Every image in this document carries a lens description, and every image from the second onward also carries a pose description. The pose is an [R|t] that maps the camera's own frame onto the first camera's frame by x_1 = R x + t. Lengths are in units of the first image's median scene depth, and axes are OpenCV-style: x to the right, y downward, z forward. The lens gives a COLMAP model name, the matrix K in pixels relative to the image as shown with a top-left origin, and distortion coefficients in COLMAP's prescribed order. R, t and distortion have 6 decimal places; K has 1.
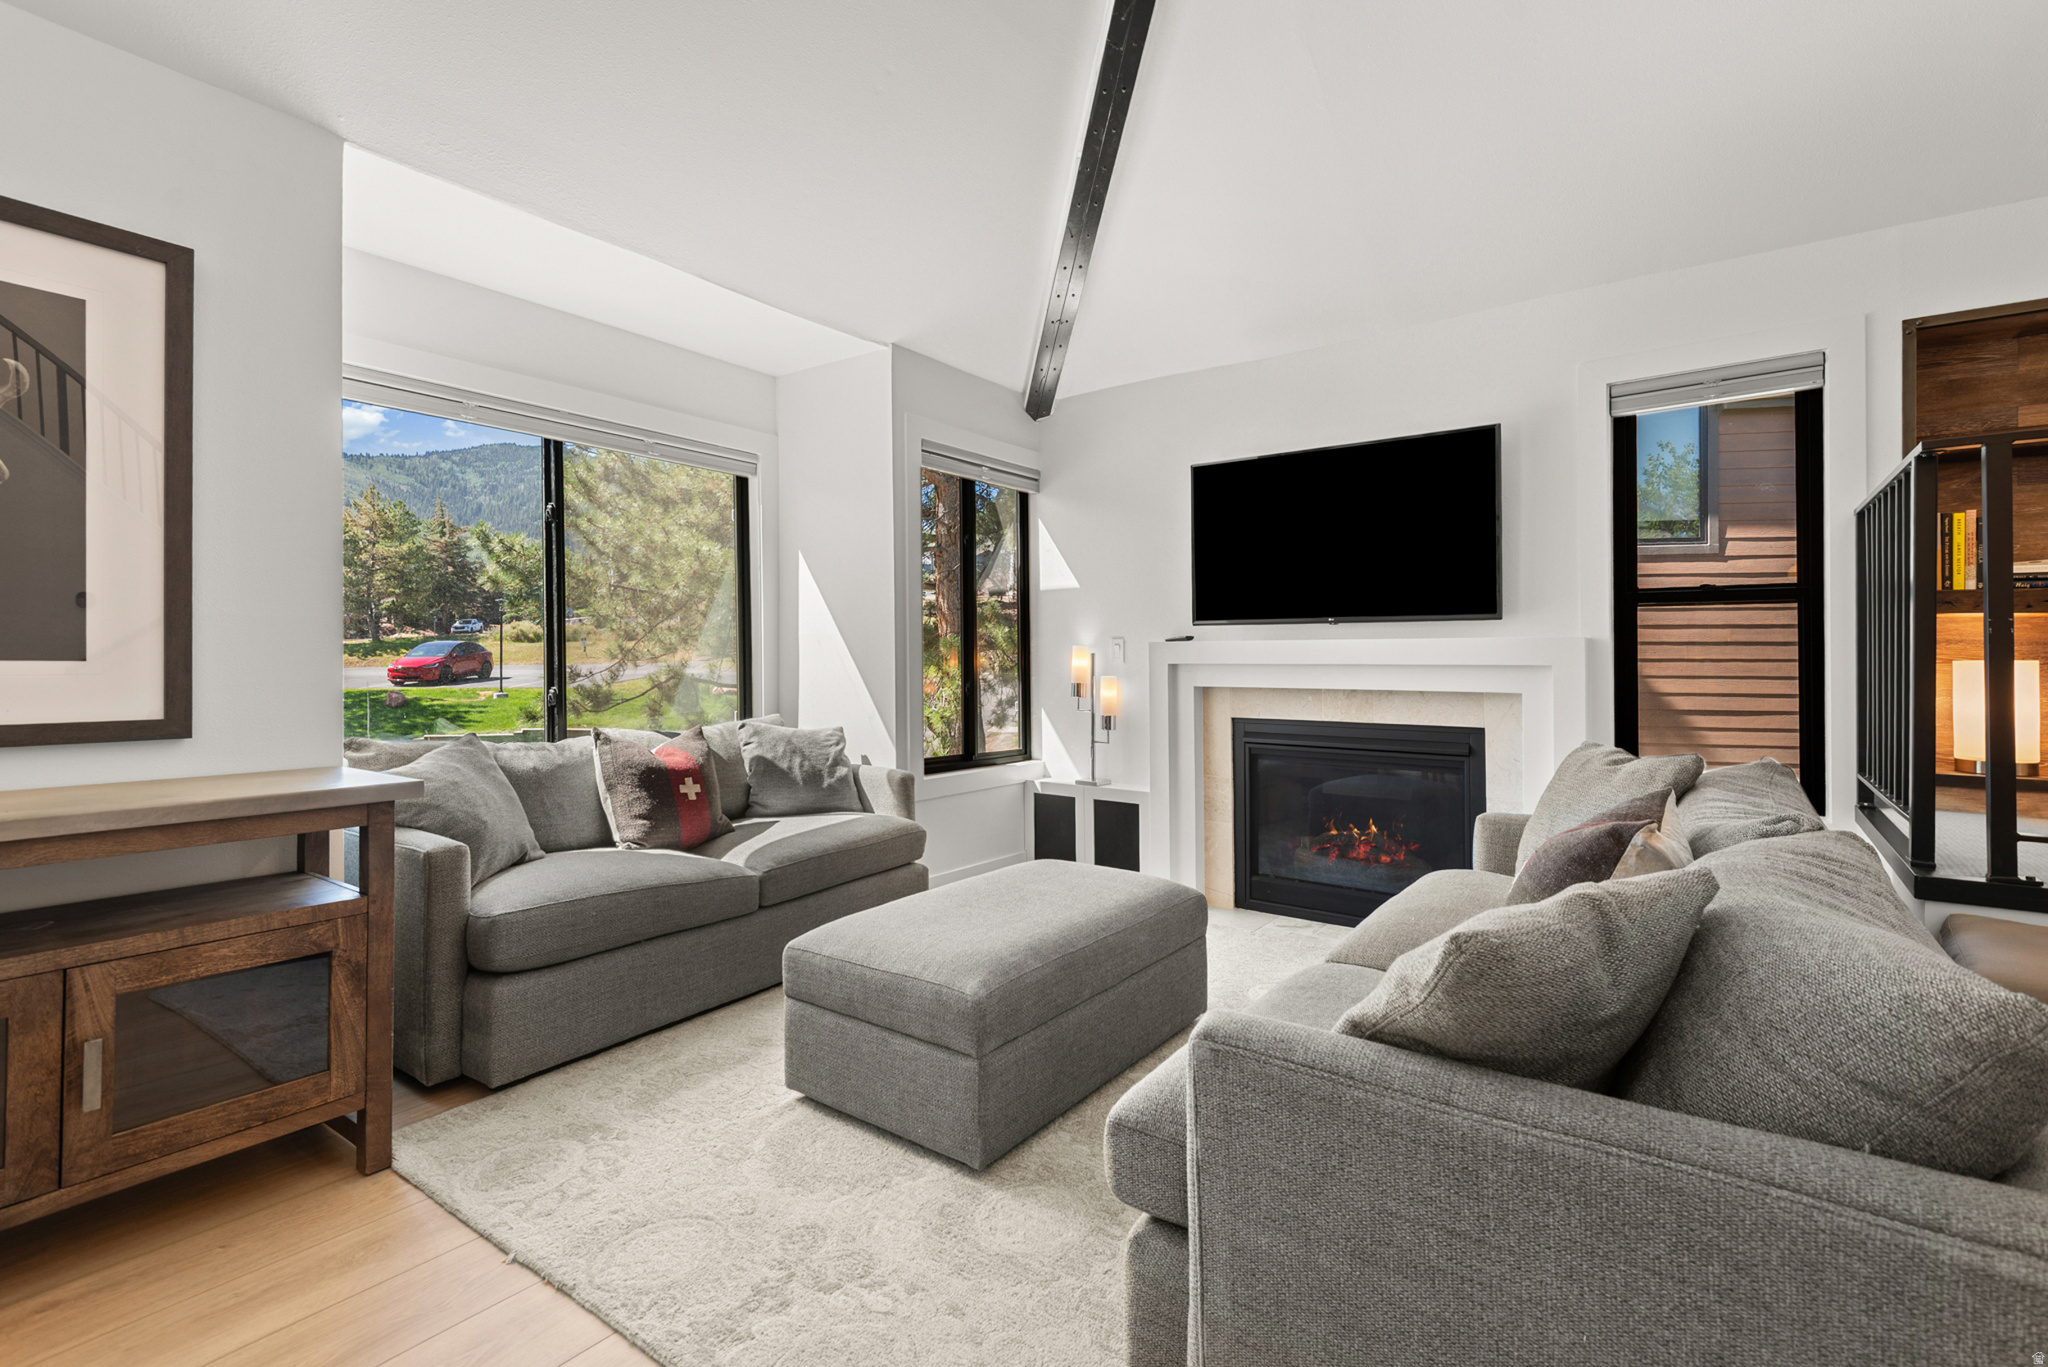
lens RADIAL K [[931.3, 0, 1021.1], [0, 931.3, 650.6], [0, 0, 1]] dist [0.019773, 0.000106]
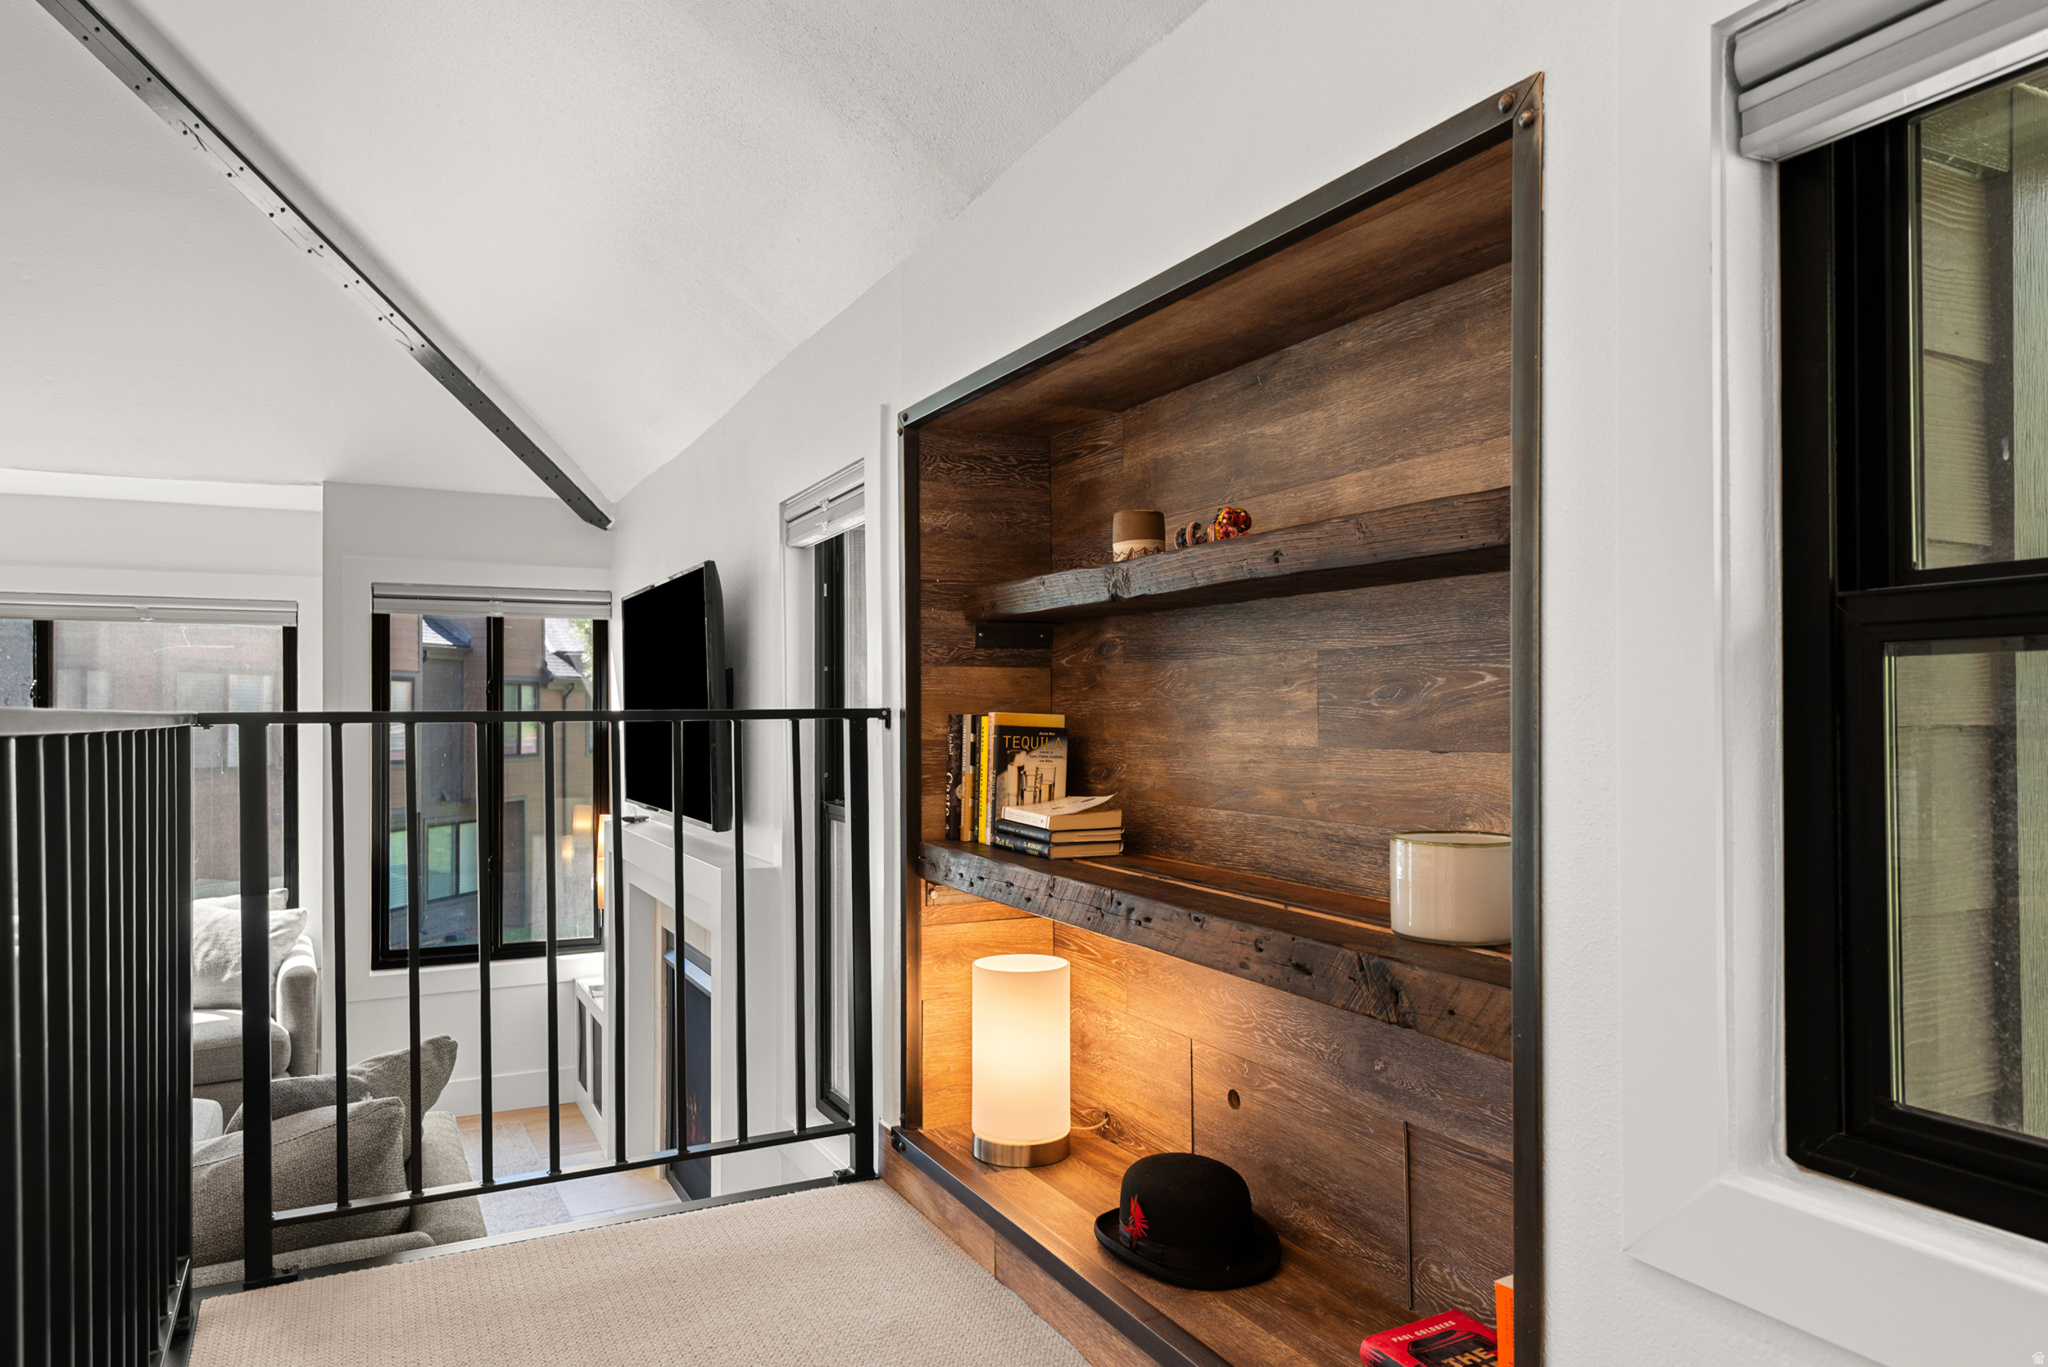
lens RADIAL K [[1325.2, 0, 1020.3], [0, 1325.2, 715.3], [0, 0, 1]] dist [0.045226, -0.031106]
pose [[0.886125, -0.006390, -0.463402, 1.087708], [0.012313, 0.999877, 0.009758, -0.117285], [0.463283, -0.014352, 0.886094, 0.181886]]
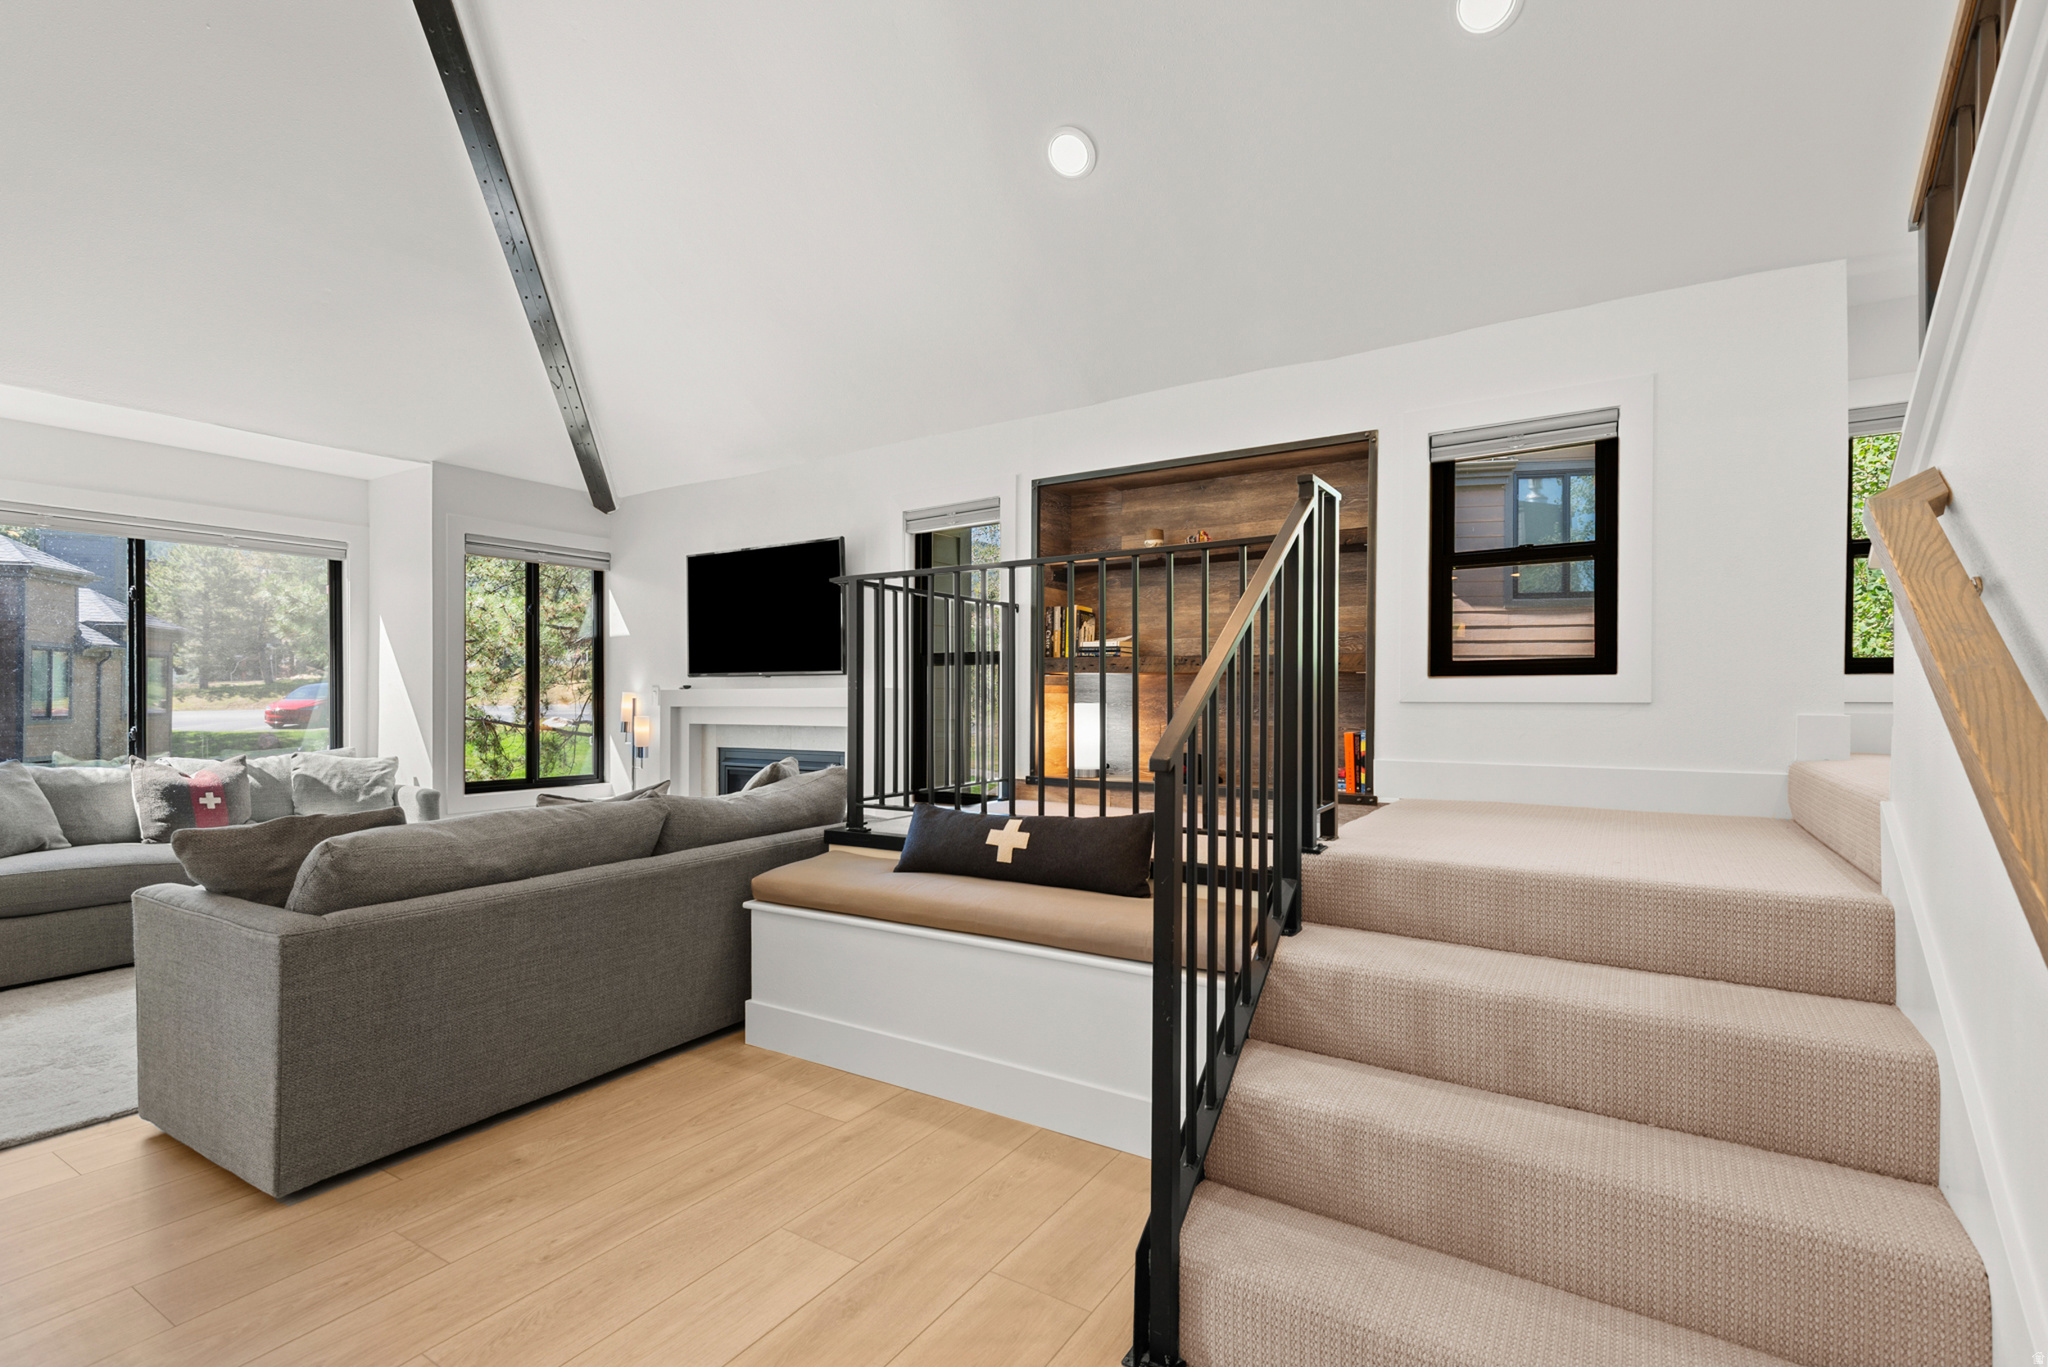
lens RADIAL K [[933.1, 0, 1036.8], [0, 933.1, 690.1], [0, 0, 1]] dist [0.035642, -0.020482]
pose [[0.998334, -0.002911, 0.057632, 0.661313], [0.002893, 0.999996, 0.000400, -0.008778], [-0.057633, -0.000232, 0.998338, -0.384898]]
